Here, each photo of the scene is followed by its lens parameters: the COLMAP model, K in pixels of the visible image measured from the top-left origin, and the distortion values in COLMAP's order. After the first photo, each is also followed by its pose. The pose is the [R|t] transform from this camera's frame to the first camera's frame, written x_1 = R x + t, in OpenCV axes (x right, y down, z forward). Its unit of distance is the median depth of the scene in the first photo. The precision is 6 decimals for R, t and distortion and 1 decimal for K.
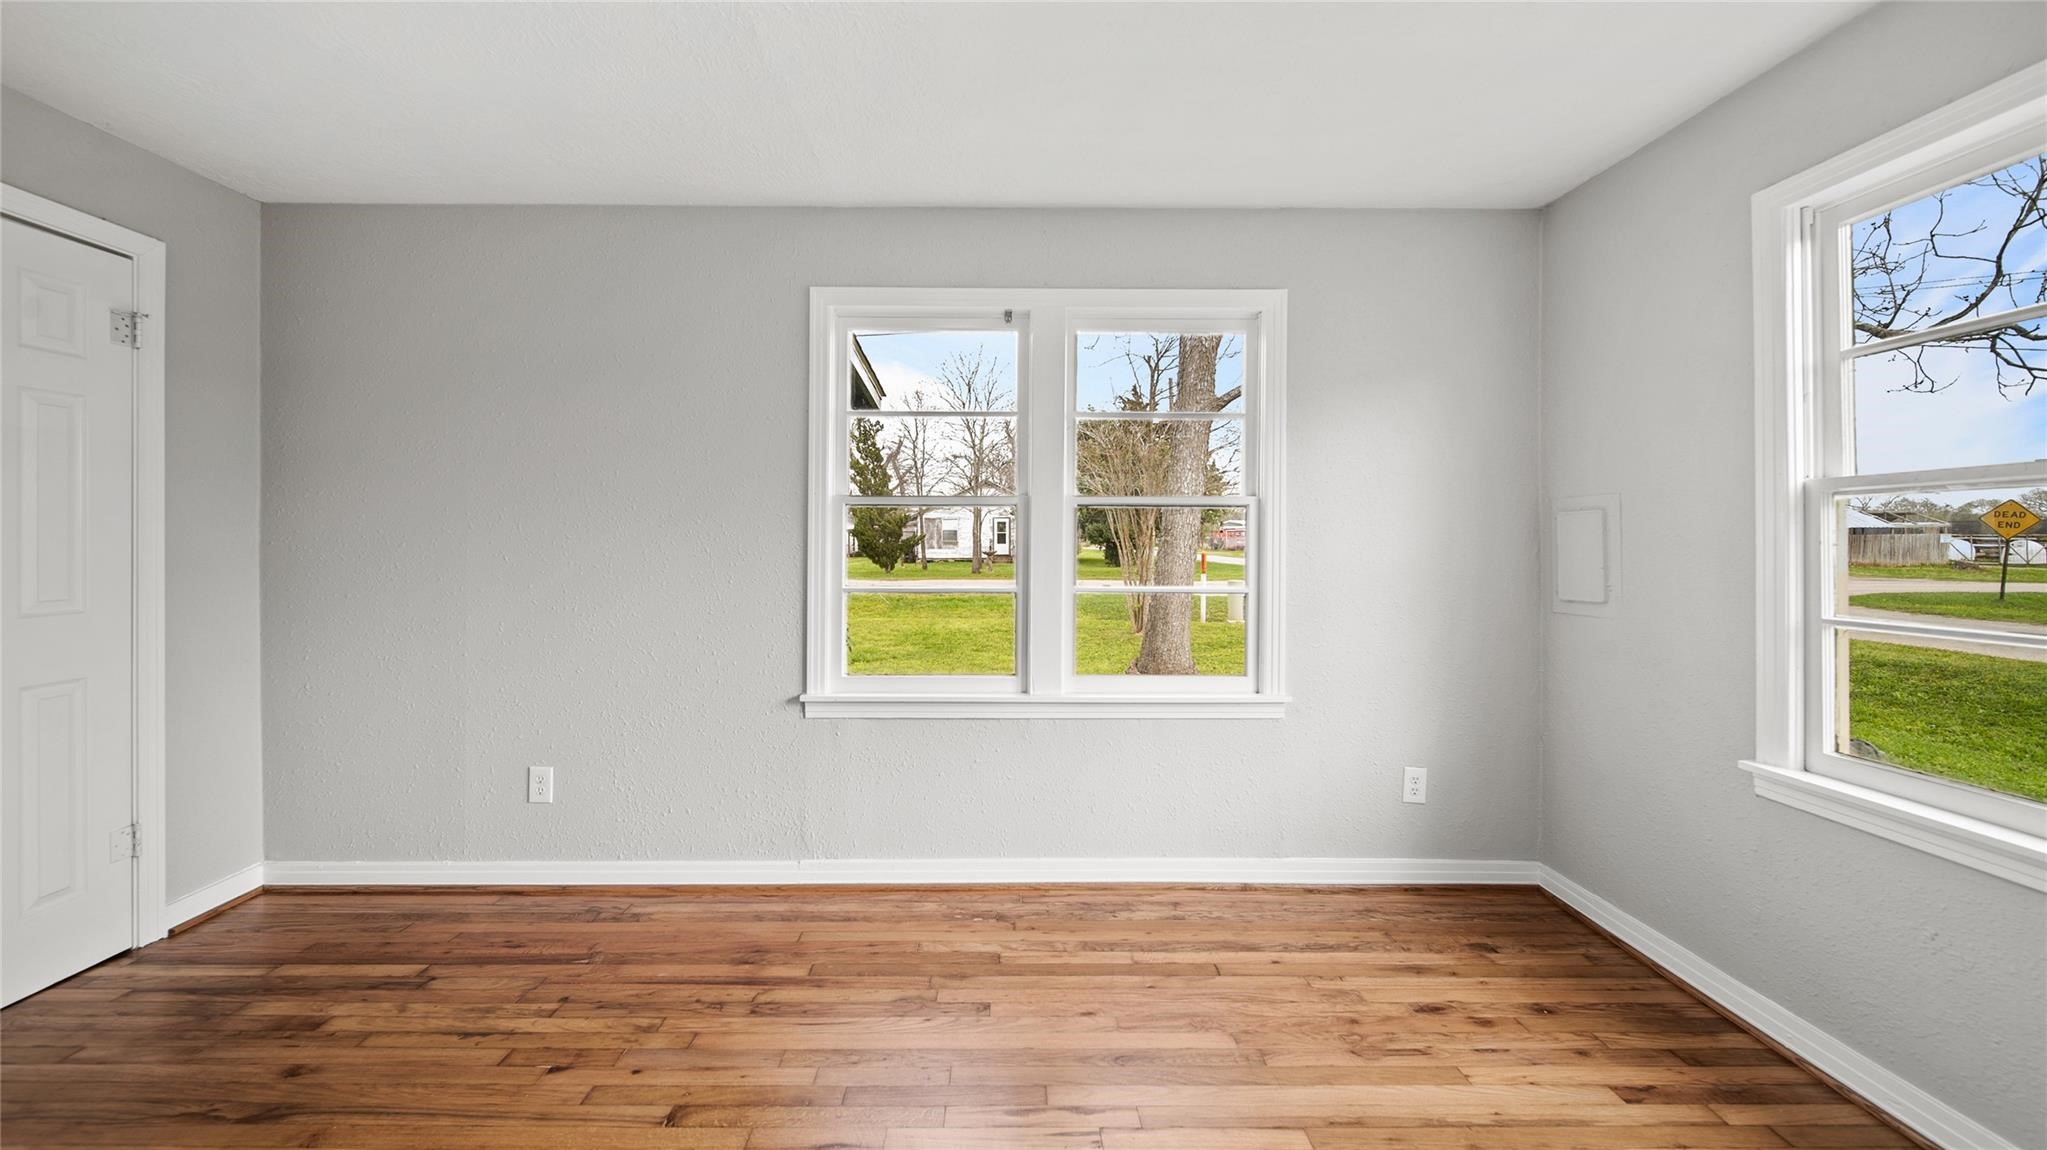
lens RADIAL K [[724.4, 0, 1009.4], [0, 724.4, 534.3], [0, 0, 1]] dist [0.000995, 0.000007]
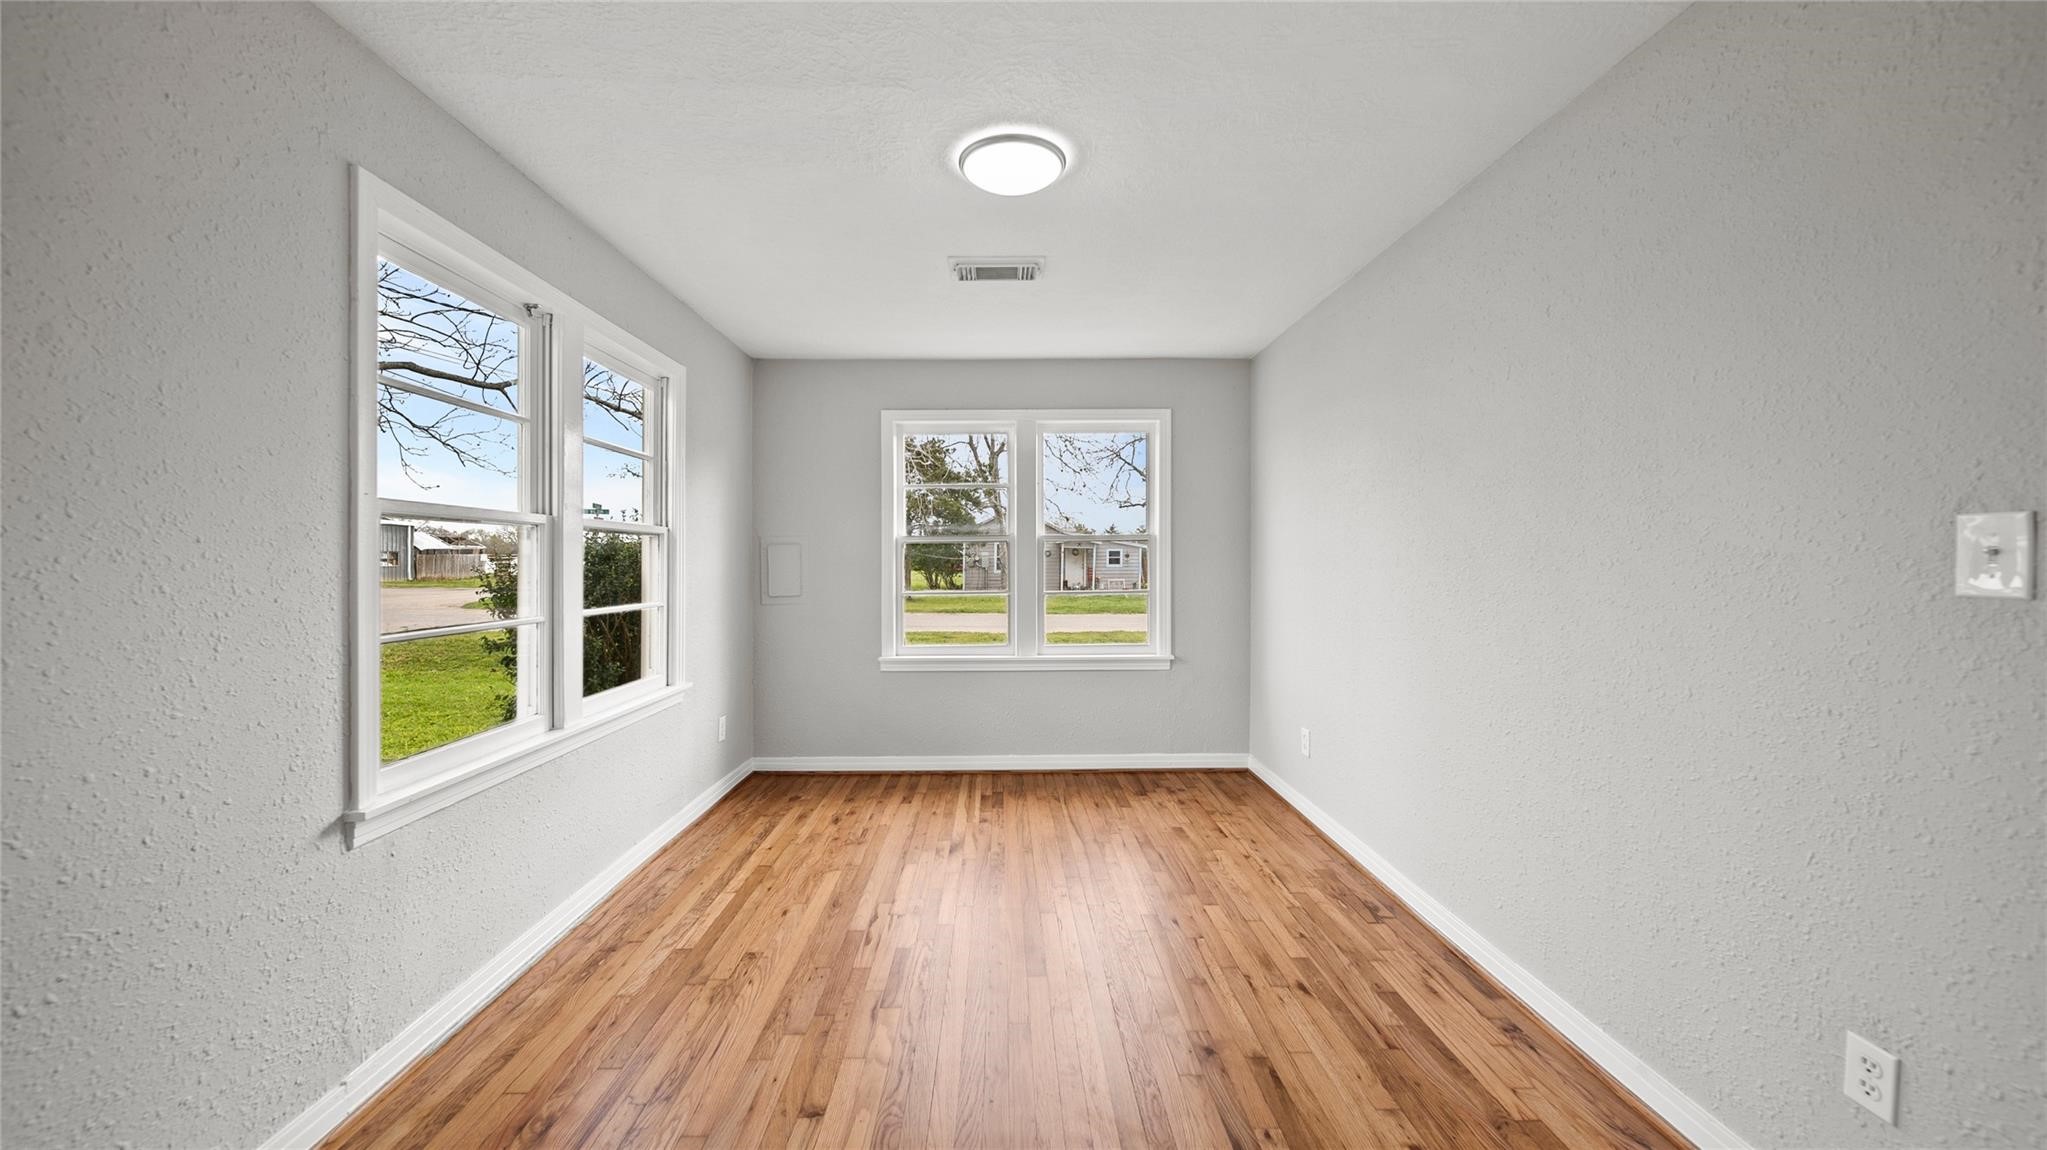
lens RADIAL K [[751.5, 0, 995.0], [0, 751.5, 582.5], [0, 0, 1]] dist [0.000643, 0.000006]
pose [[-0.014201, -0.027981, 0.999508, -0.946493], [-0.013577, 0.999522, 0.027789, -0.000581], [-0.999807, -0.013176, -0.014574, 0.467641]]
